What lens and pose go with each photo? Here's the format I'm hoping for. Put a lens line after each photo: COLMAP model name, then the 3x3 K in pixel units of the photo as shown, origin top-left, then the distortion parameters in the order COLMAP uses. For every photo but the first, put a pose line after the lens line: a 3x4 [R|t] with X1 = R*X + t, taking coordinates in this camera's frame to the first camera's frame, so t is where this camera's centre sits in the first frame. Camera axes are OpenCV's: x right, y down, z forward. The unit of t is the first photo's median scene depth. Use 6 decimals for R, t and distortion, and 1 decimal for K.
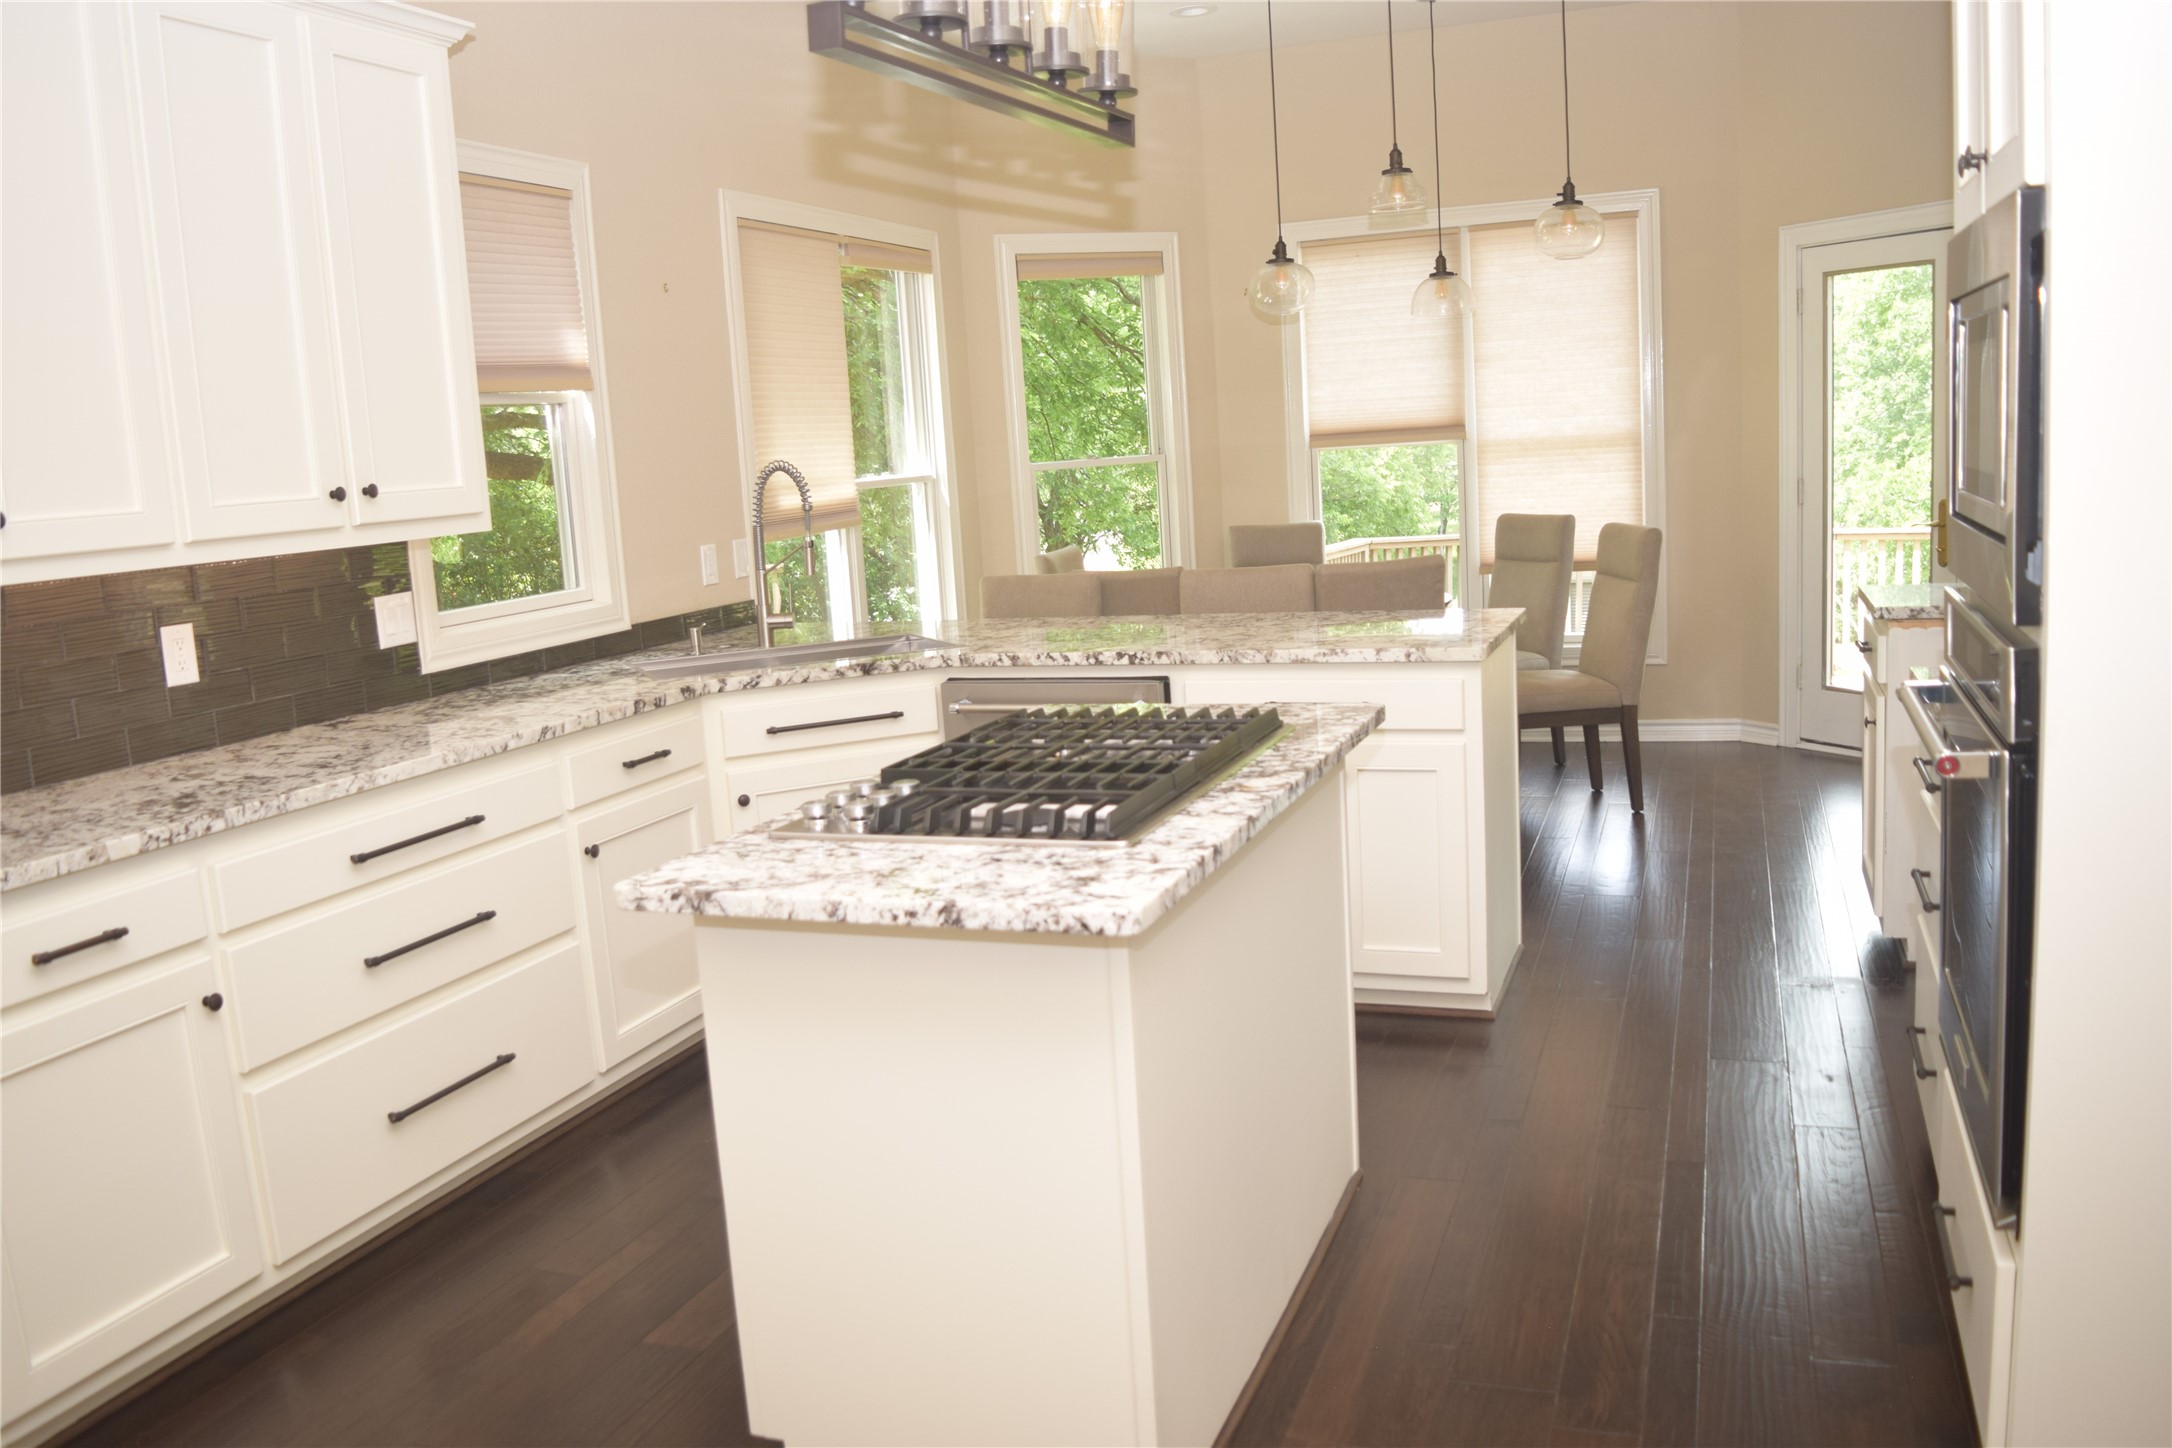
lens RADIAL K [[1716.4, 0, 1090.2], [0, 1716.4, 723.4], [0, 0, 1]] dist [-0.098030, 0.027038]
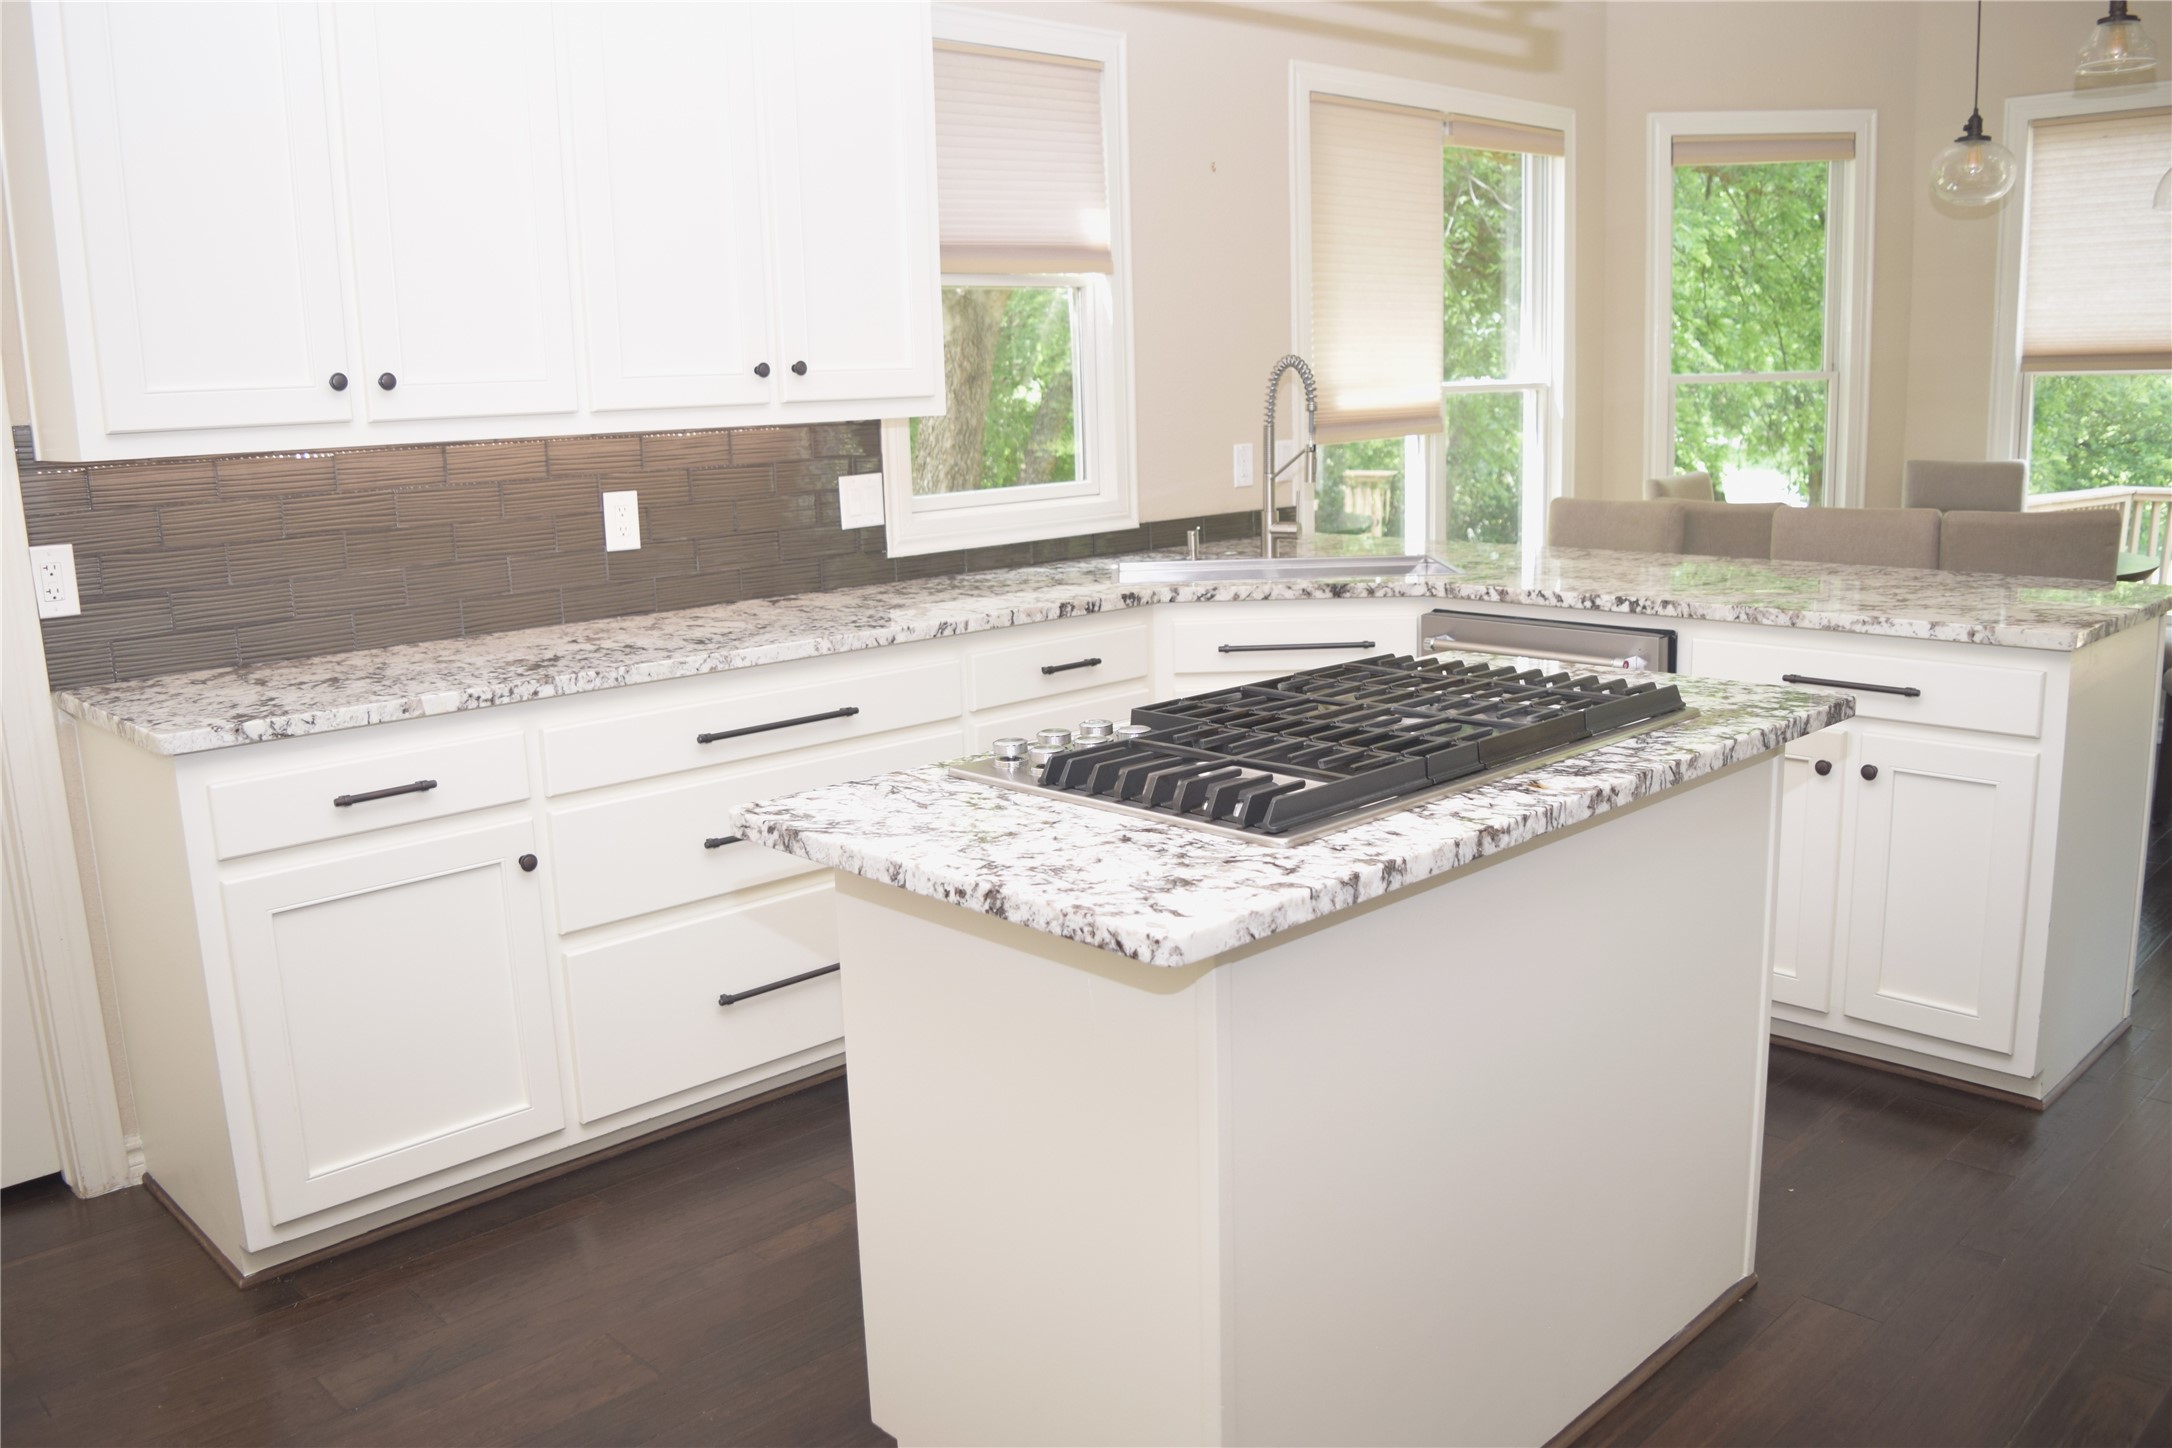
lens RADIAL K [[1716.4, 0, 1090.5], [0, 1716.4, 723.5], [0, 0, 1]] dist [-0.098030, 0.027038]
pose [[0.902192, 0.115414, -0.415607, 0.140640], [-0.092834, 0.992912, 0.074210, -0.018073], [0.421226, -0.028369, 0.906512, 0.137673]]
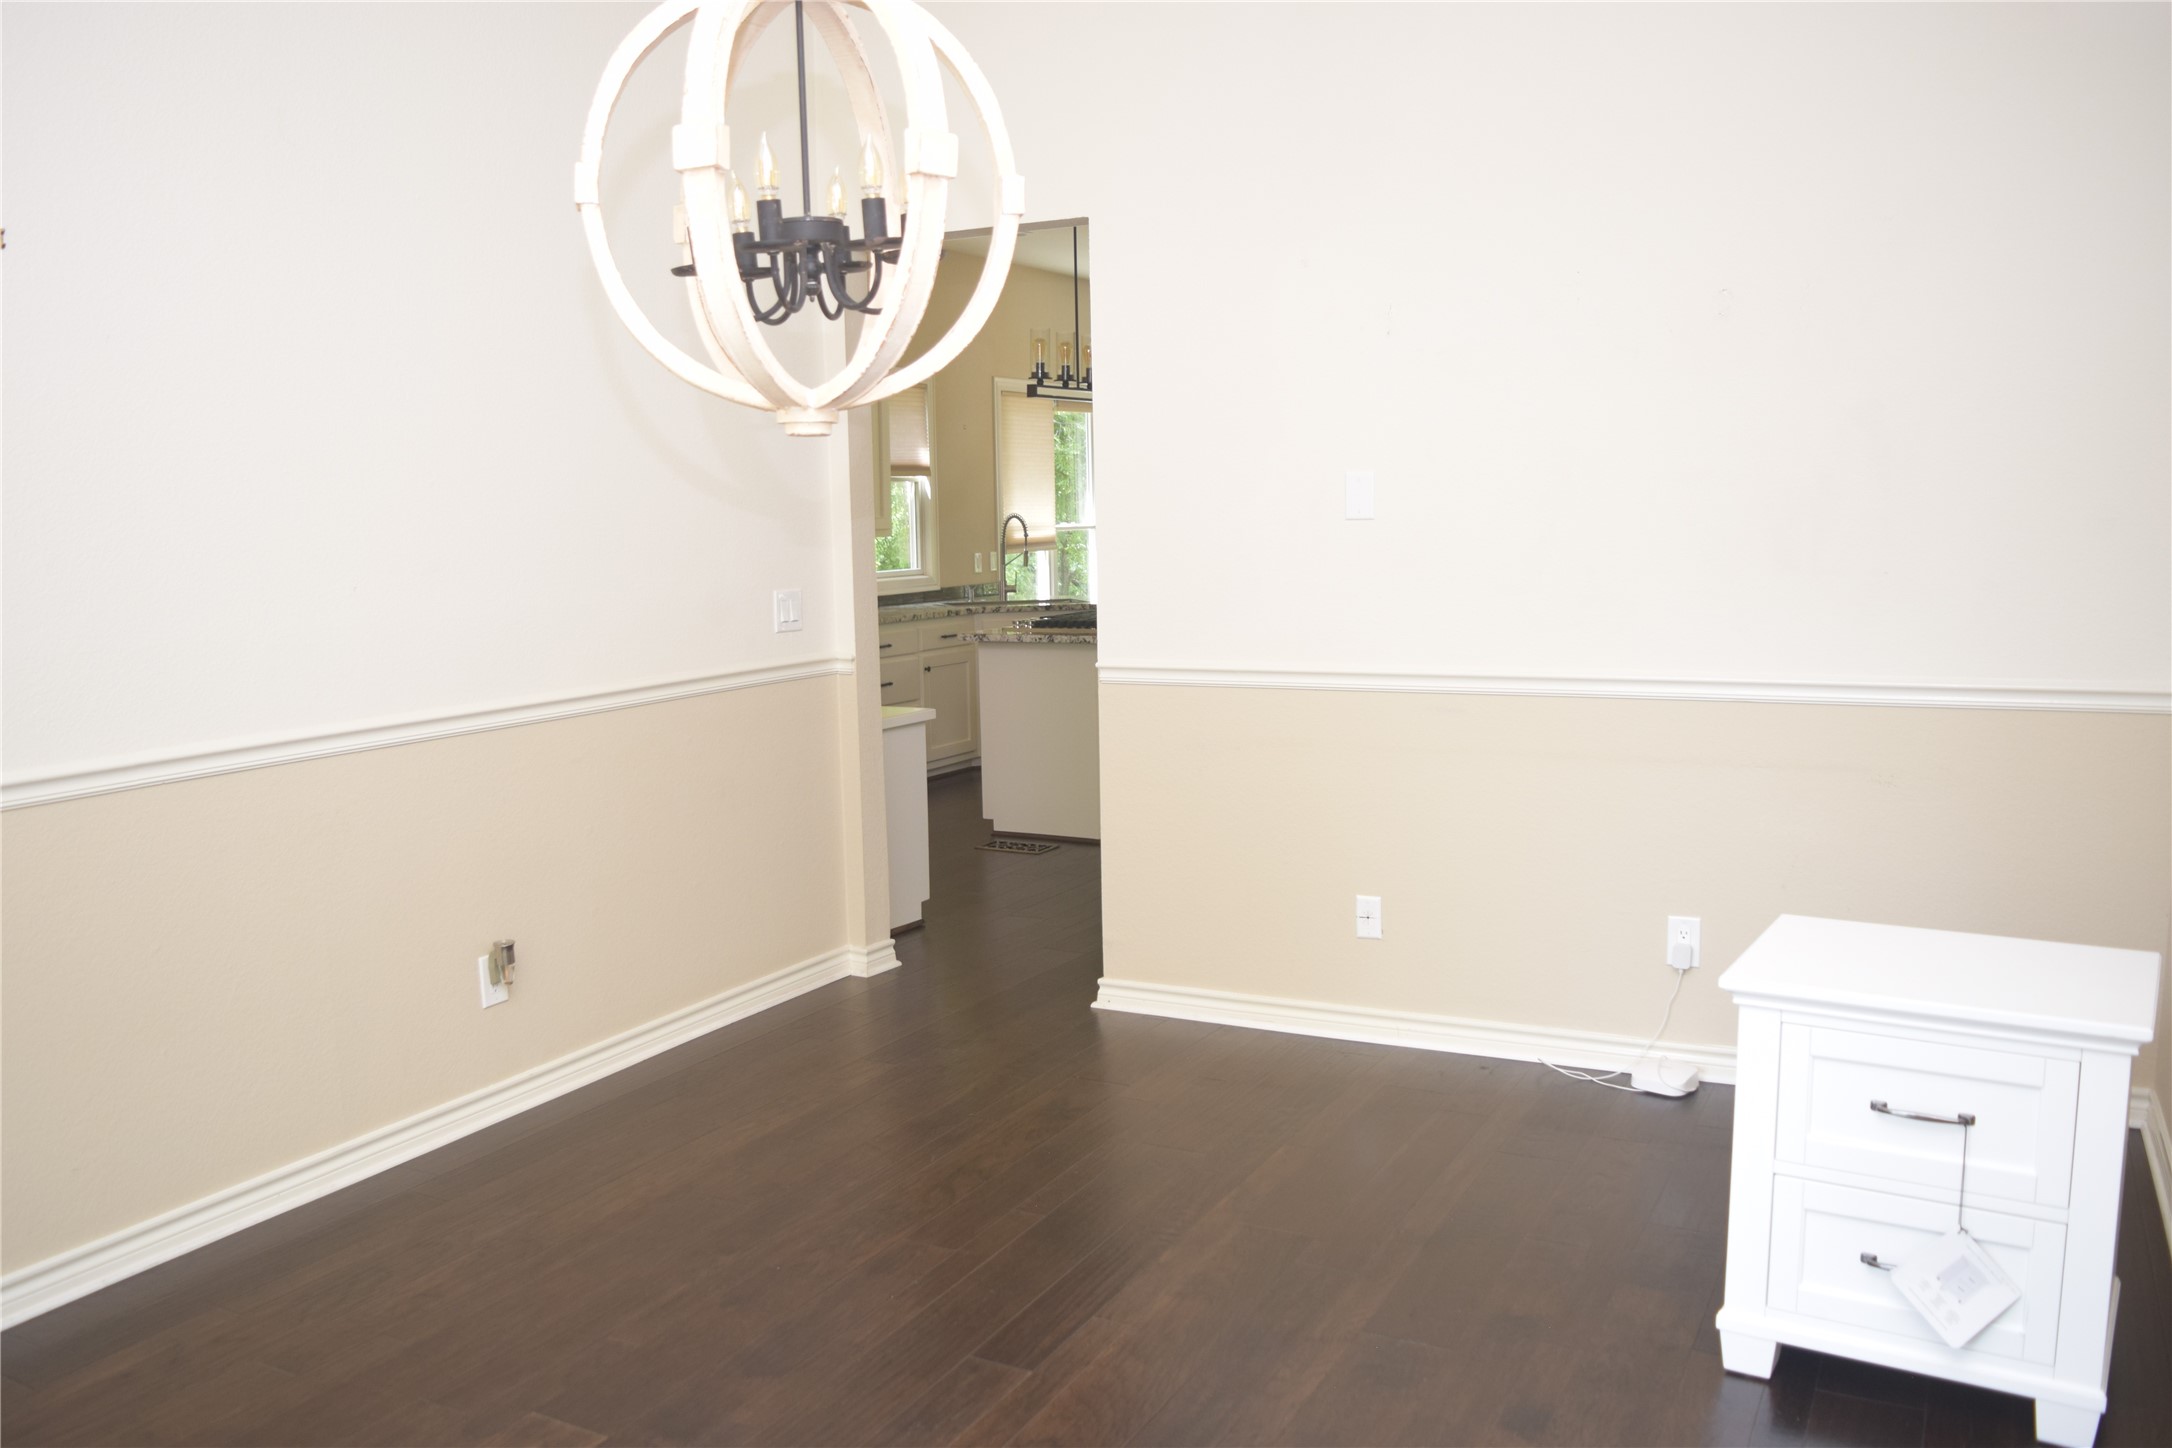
lens RADIAL K [[1716.4, 0, 1084.4], [0, 1716.4, 722.8], [0, 0, 1]] dist [-0.098030, 0.027038]
pose [[0.989789, 0.053724, -0.132027, 0.234048], [-0.058405, 0.997785, -0.031841, 0.197872], [0.130024, 0.039226, 0.990735, -1.274383]]
